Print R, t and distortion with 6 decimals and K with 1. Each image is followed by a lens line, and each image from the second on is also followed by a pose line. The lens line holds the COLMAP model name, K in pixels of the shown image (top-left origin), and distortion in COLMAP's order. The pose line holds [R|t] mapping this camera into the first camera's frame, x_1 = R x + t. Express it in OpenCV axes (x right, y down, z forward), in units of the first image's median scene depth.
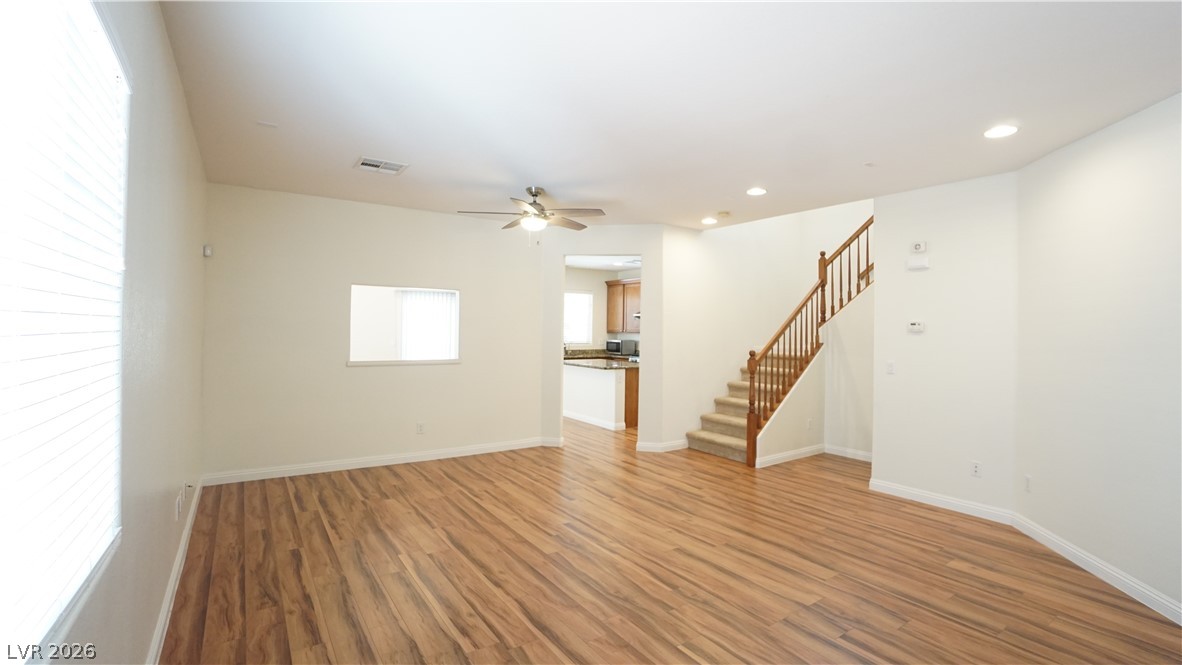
lens RADIAL K [[519.8, 0, 592.7], [0, 519.8, 324.0], [0, 0, 1]] dist [-0.064662, 0.022564]
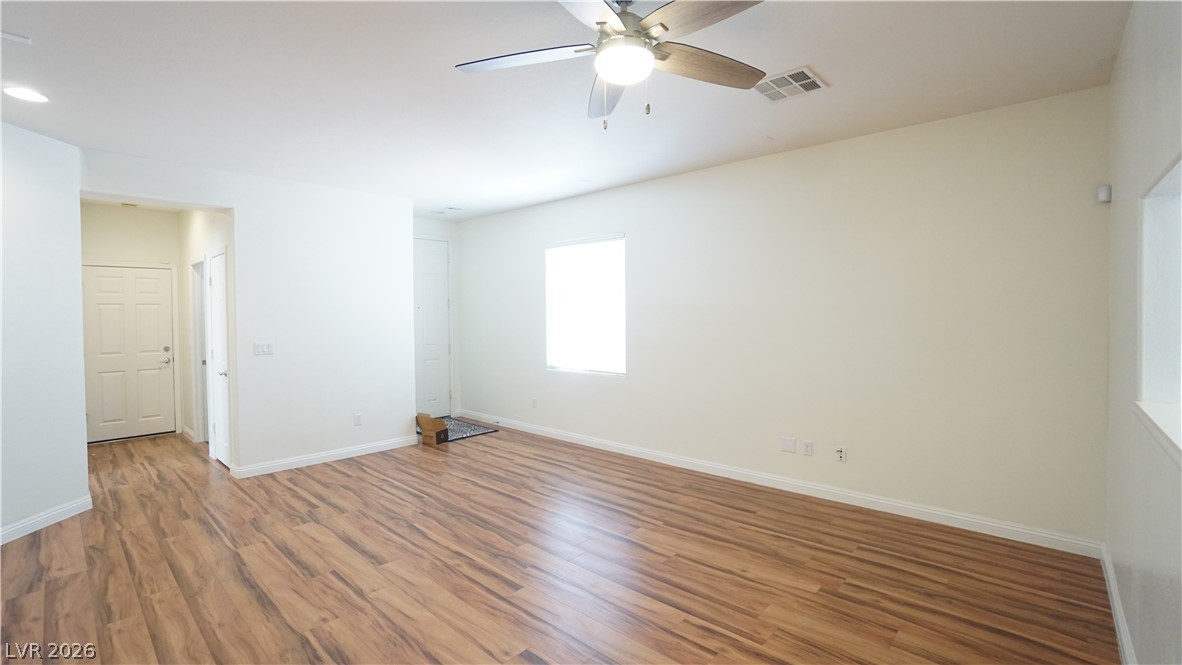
lens RADIAL K [[519.8, 0, 592.7], [0, 519.8, 324.0], [0, 0, 1]] dist [-0.064662, 0.022564]
pose [[-0.974933, -0.001788, -0.222492, 0.008236], [-0.004781, 0.999905, 0.012914, 0.017399], [0.222448, 0.013654, -0.974849, 1.923838]]
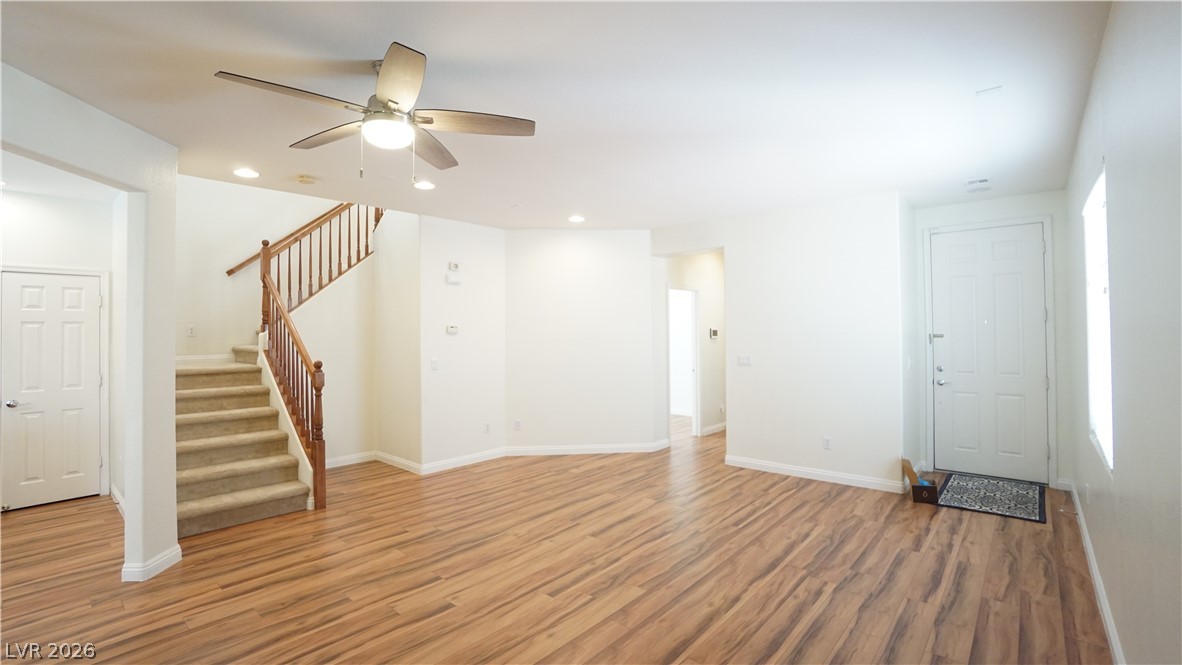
lens RADIAL K [[519.8, 0, 592.7], [0, 519.8, 324.0], [0, 0, 1]] dist [-0.064662, 0.022564]
pose [[-0.245790, 0.003037, 0.969318, -0.890828], [-0.000323, 0.999995, -0.003215, -0.004817], [-0.969323, -0.001103, -0.245788, 1.270159]]
